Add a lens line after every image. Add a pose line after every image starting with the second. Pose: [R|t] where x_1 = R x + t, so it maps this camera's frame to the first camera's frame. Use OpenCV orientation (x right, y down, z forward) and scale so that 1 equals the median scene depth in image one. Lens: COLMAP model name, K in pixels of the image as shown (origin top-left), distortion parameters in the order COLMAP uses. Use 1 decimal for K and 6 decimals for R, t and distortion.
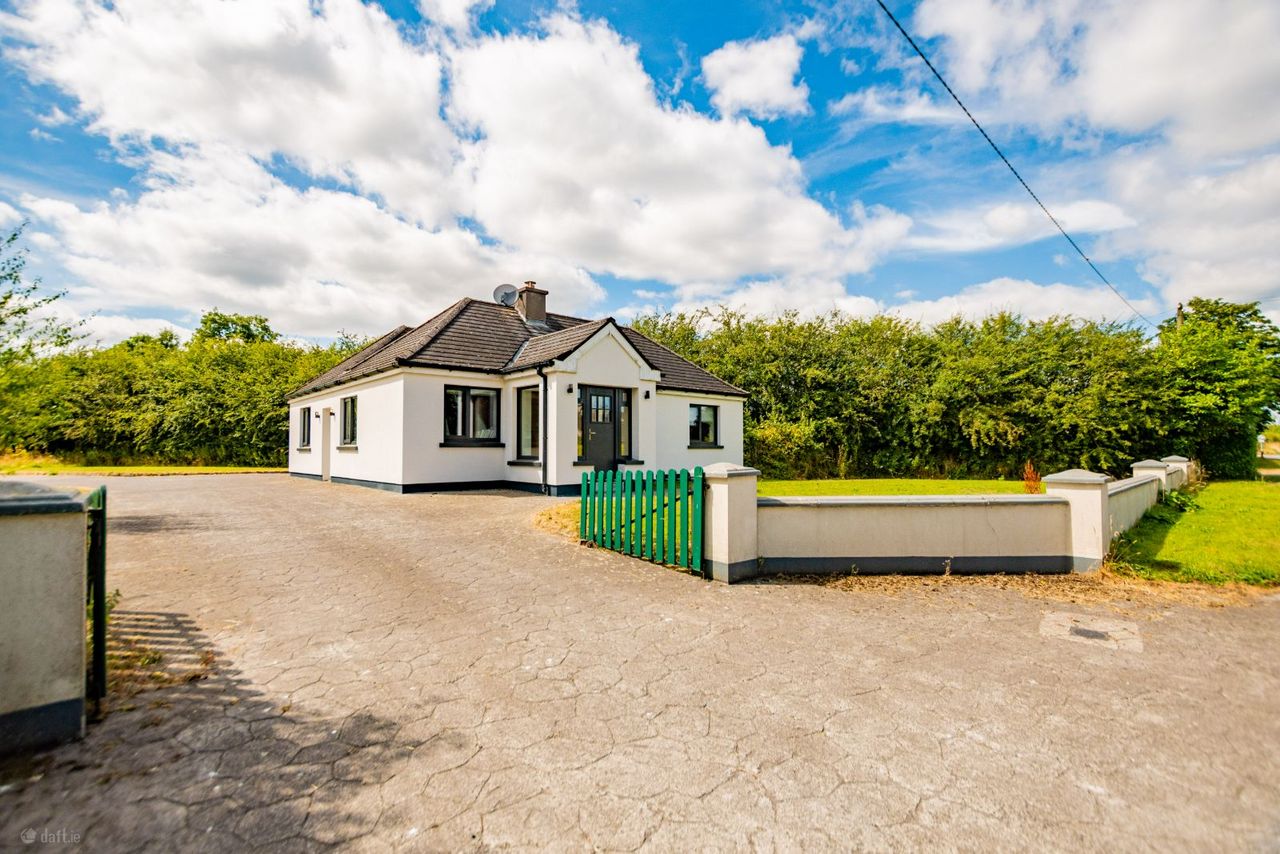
lens RADIAL K [[592.1, 0, 641.1], [0, 592.1, 426.6], [0, 0, 1]] dist [-0.023706, 0.000833]
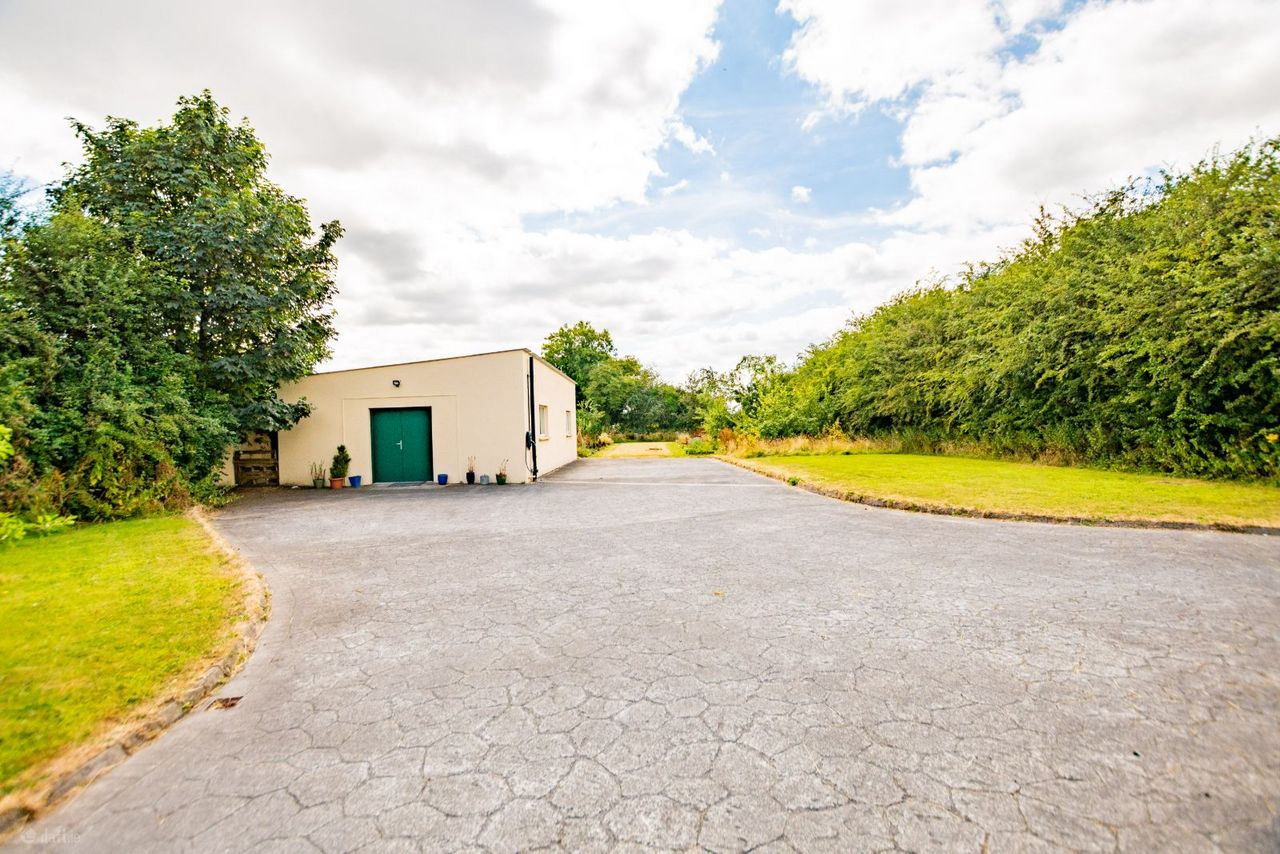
lens RADIAL K [[592.1, 0, 633.7], [0, 592.1, 425.9], [0, 0, 1]] dist [-0.023706, 0.000833]
pose [[0.269189, -0.003581, -0.963081, -0.383485], [0.064919, 0.997786, 0.014435, 0.004207], [0.960897, -0.066408, 0.268826, 0.542272]]
